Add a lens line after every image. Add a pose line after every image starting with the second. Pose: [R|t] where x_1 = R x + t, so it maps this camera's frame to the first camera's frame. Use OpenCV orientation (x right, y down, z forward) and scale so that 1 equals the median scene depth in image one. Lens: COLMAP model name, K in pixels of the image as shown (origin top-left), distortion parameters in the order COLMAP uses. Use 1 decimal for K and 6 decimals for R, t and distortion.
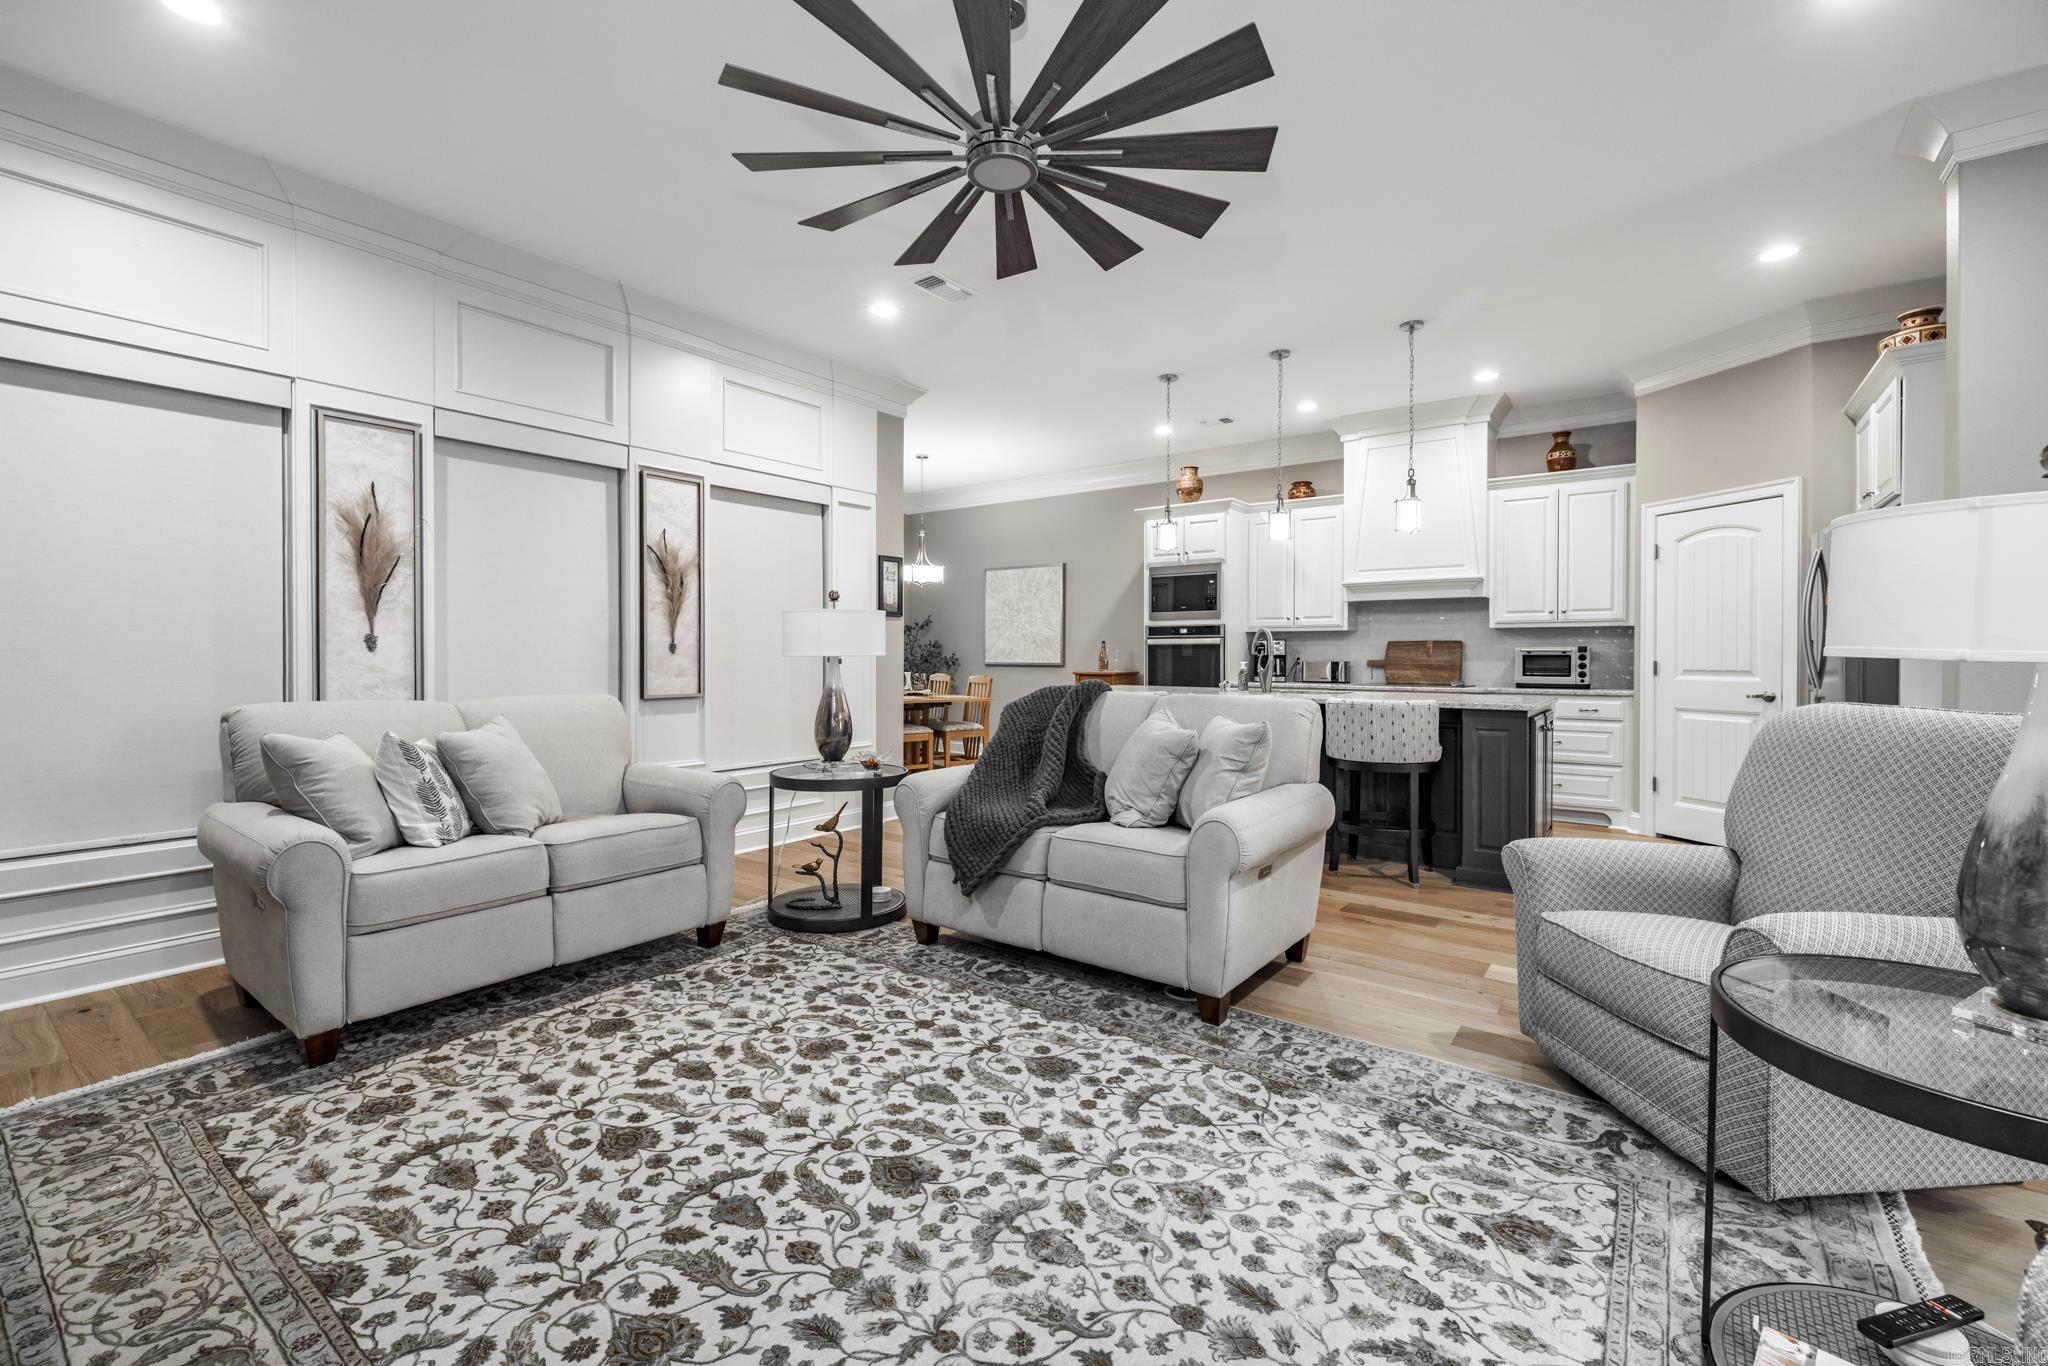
lens RADIAL K [[873.4, 0, 1043.8], [0, 873.4, 660.9], [0, 0, 1]] dist [0.004581, -0.000898]
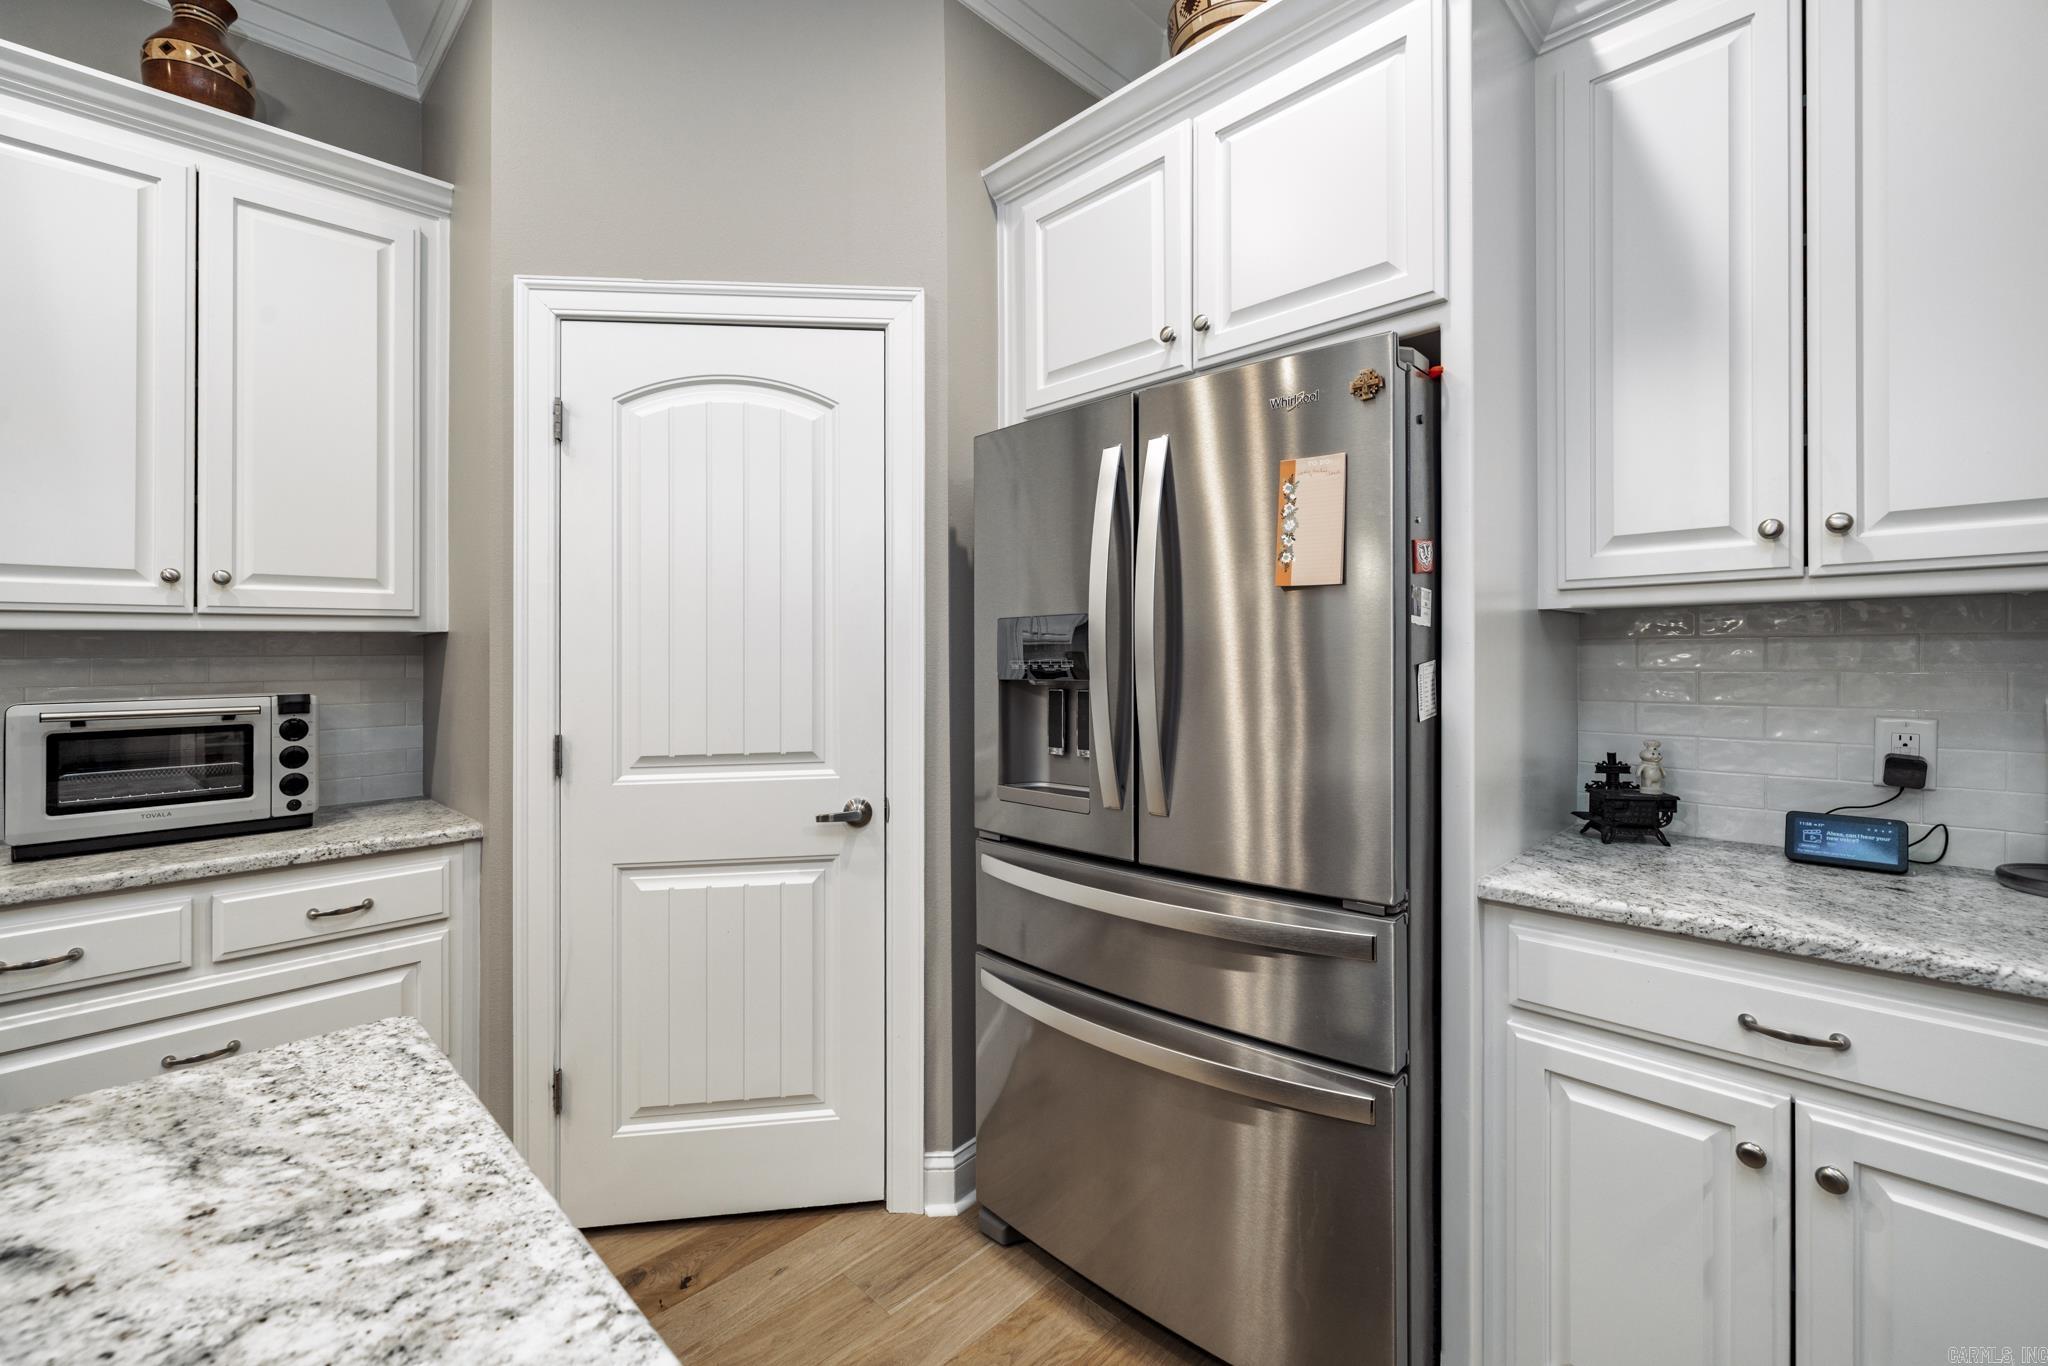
lens RADIAL K [[873.4, 0, 997.9], [0, 873.4, 654.9], [0, 0, 1]] dist [0.004581, -0.000898]
pose [[0.179701, -0.001604, 0.983720, 0.592479], [0.017050, 0.999854, -0.001484, -0.043433], [-0.983573, 0.017039, 0.179702, 1.166530]]
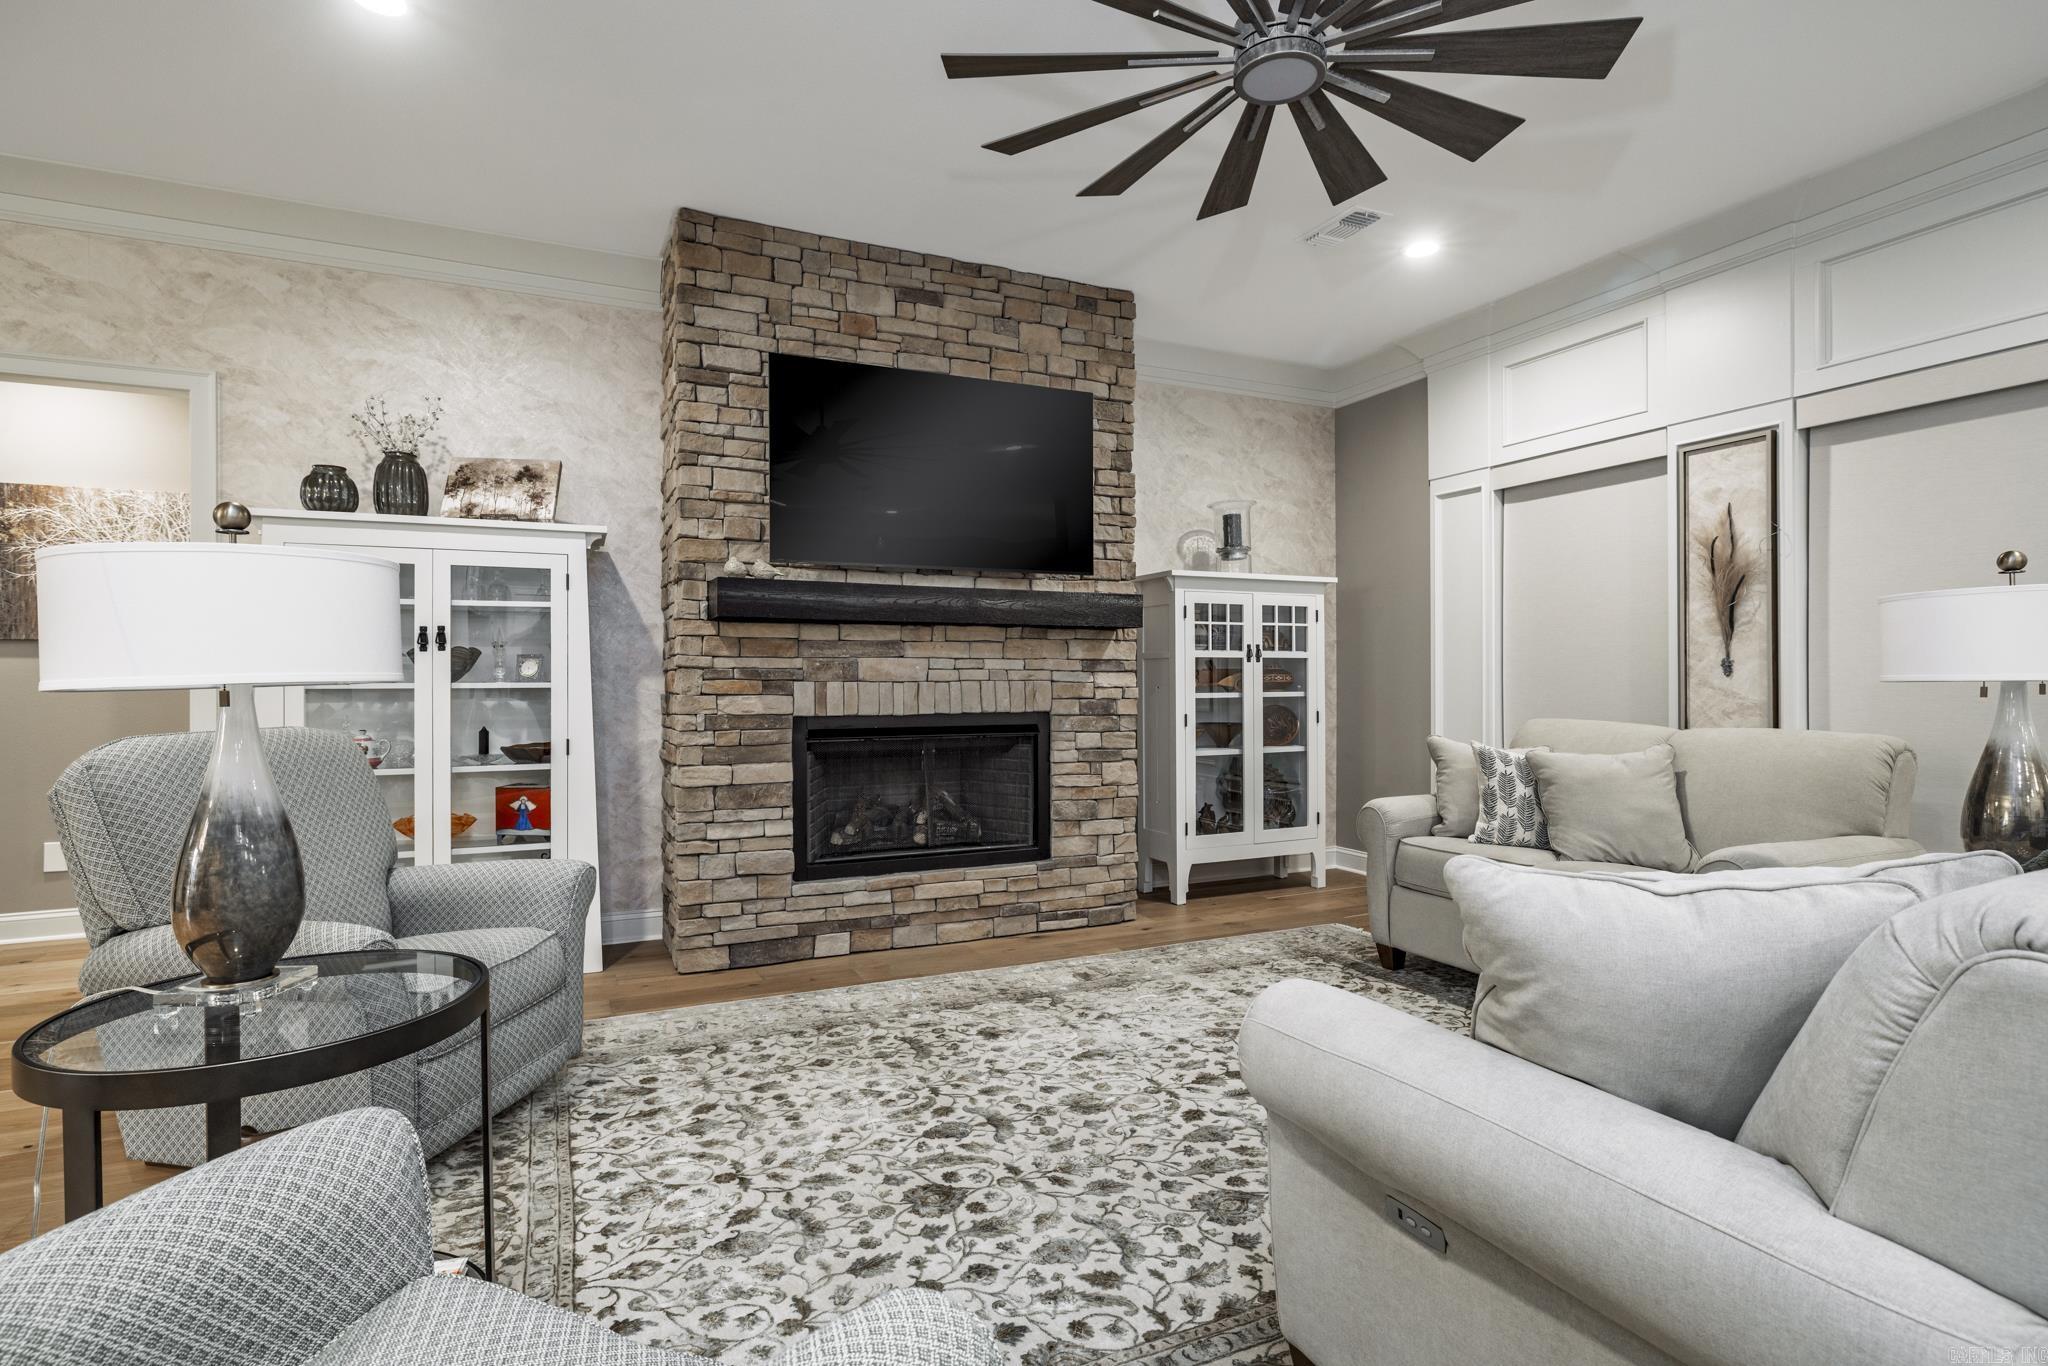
lens RADIAL K [[977.7, 0, 998.2], [0, 977.7, 677.6], [0, 0, 1]] dist [-0.003043, 0.000301]
pose [[-0.501541, -0.004329, -0.865123, 0.577020], [-0.003468, 0.999990, -0.002993, -0.003149], [0.865127, 0.001499, -0.501550, 0.832349]]
